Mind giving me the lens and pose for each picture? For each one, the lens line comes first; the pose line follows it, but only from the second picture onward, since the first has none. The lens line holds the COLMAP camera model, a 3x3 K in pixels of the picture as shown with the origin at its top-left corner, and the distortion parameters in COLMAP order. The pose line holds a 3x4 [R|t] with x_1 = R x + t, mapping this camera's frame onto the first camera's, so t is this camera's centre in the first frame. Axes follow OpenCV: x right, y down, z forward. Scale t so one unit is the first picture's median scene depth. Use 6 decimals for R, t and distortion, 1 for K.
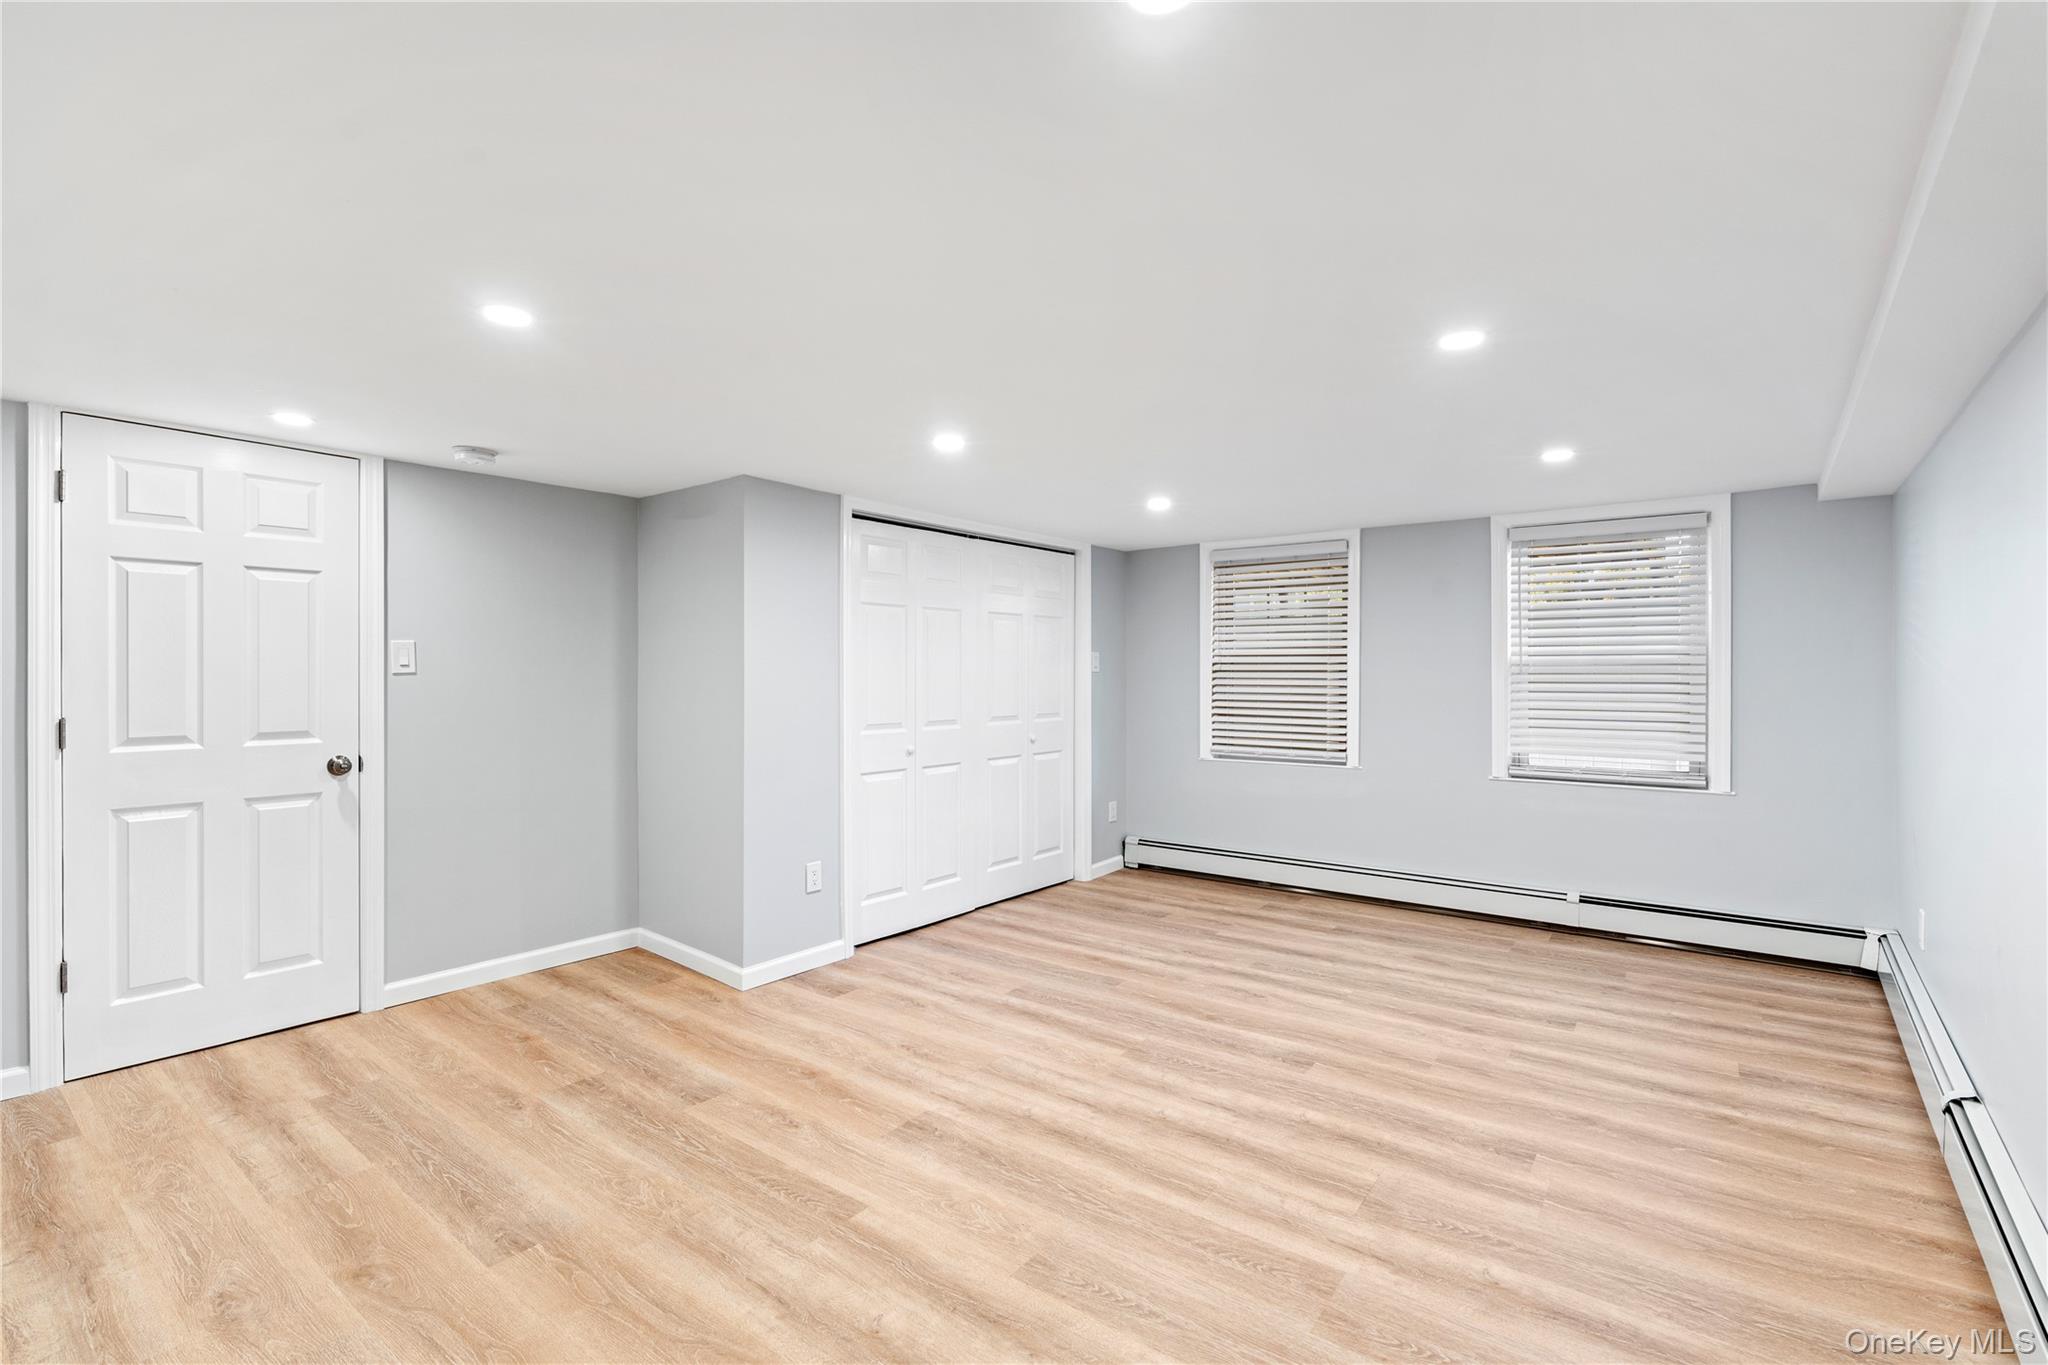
lens RADIAL K [[932.3, 0, 1020.1], [0, 932.3, 678.7], [0, 0, 1]] dist [-0.001154, 0.001041]
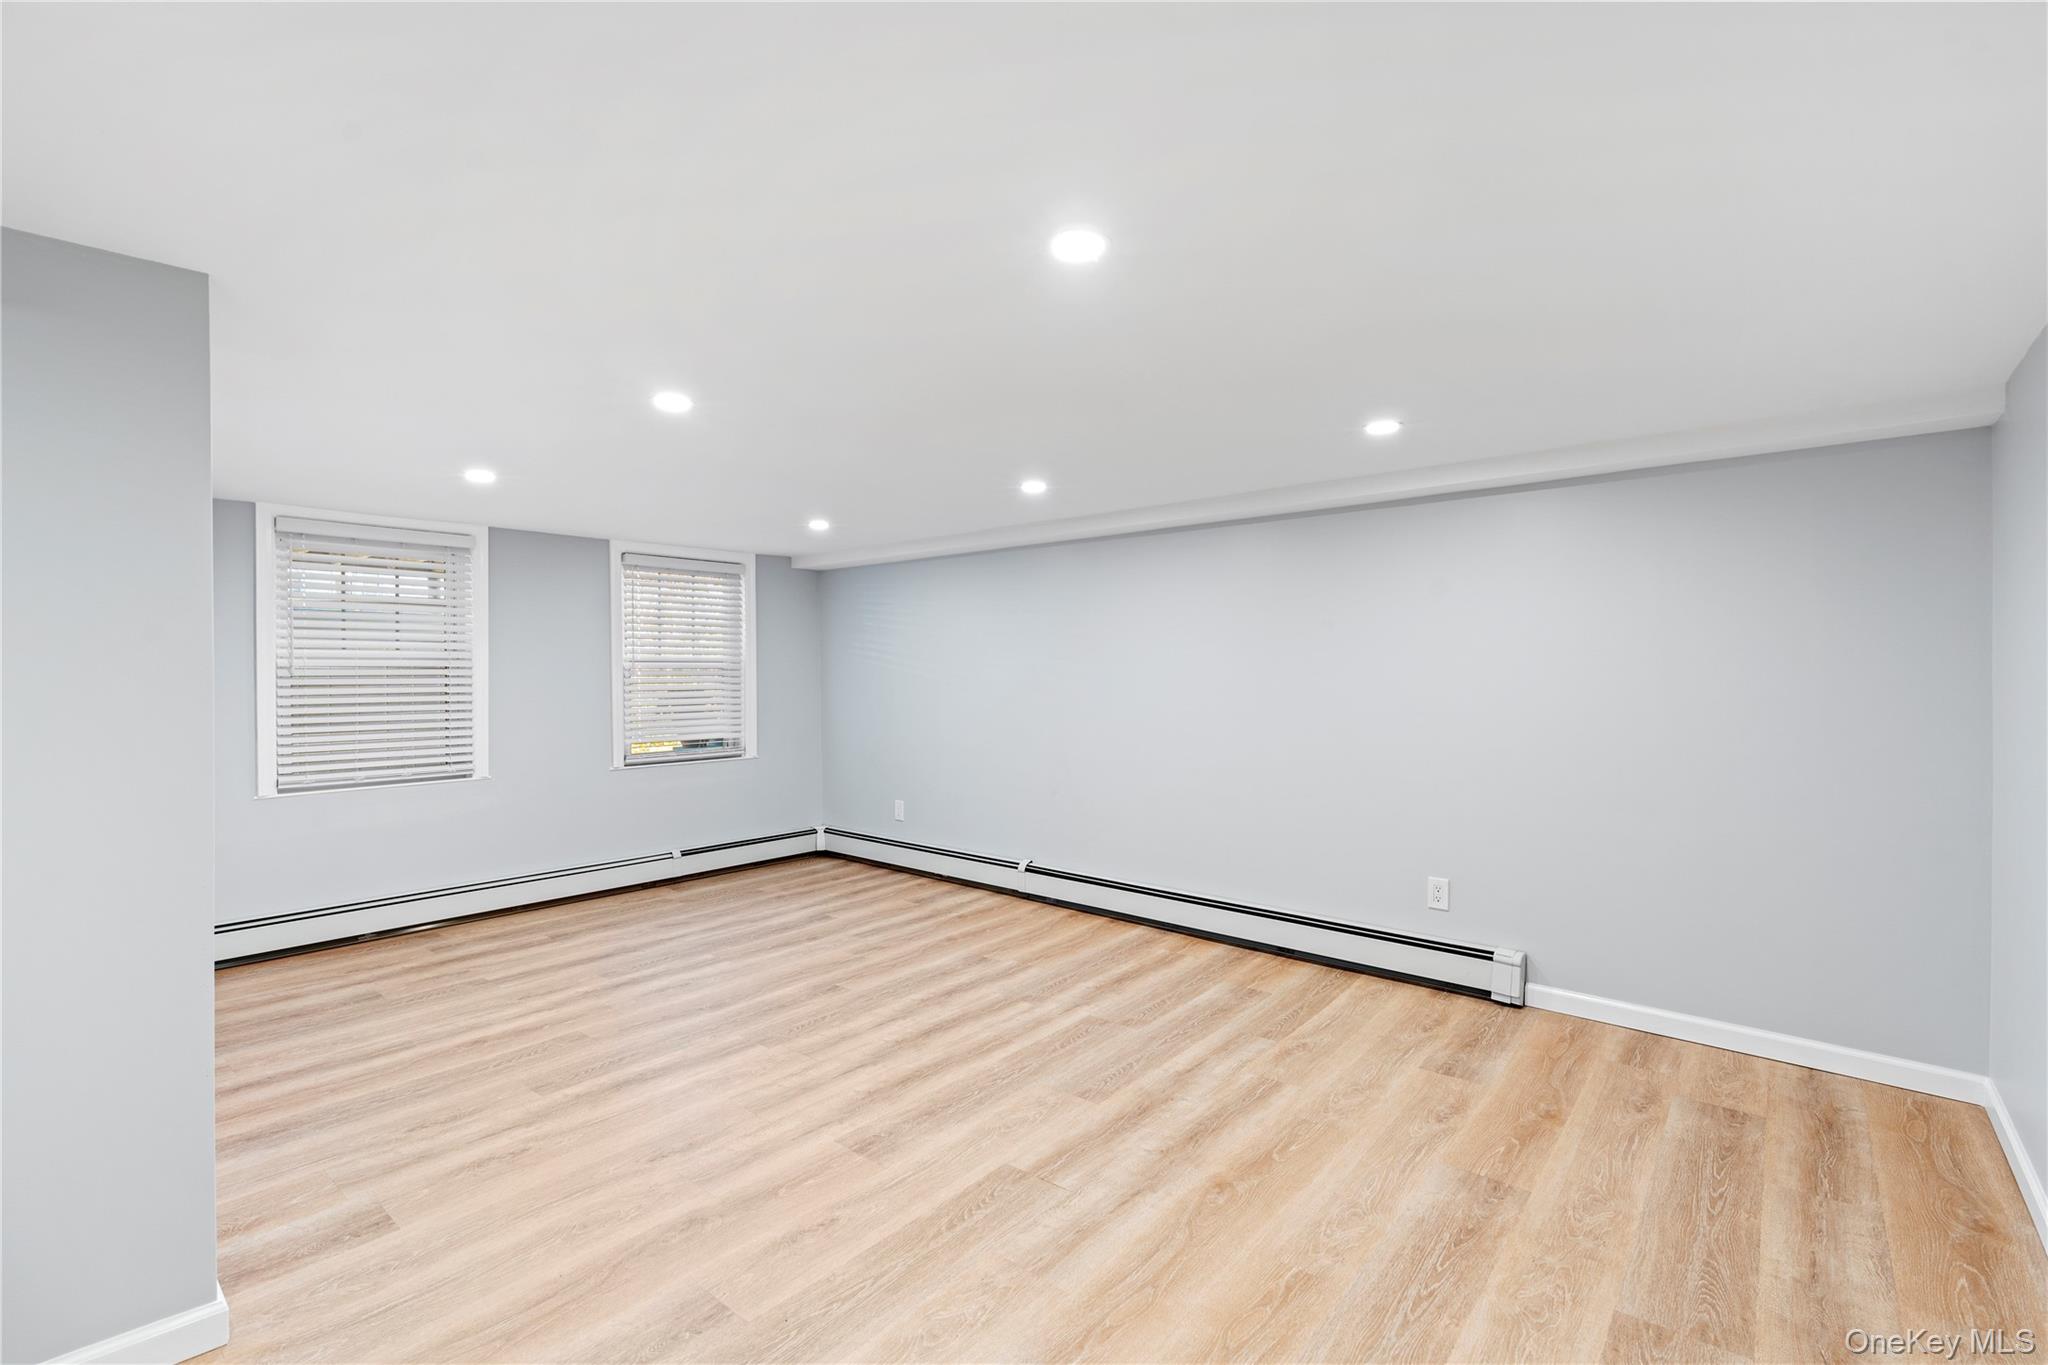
lens RADIAL K [[932.3, 0, 1020.1], [0, 932.3, 678.7], [0, 0, 1]] dist [-0.001154, 0.001041]
pose [[0.036806, -0.006581, 0.999301, -0.864783], [0.009142, 0.999939, 0.006248, -0.008743], [-0.999281, 0.008906, 0.036864, 0.644751]]
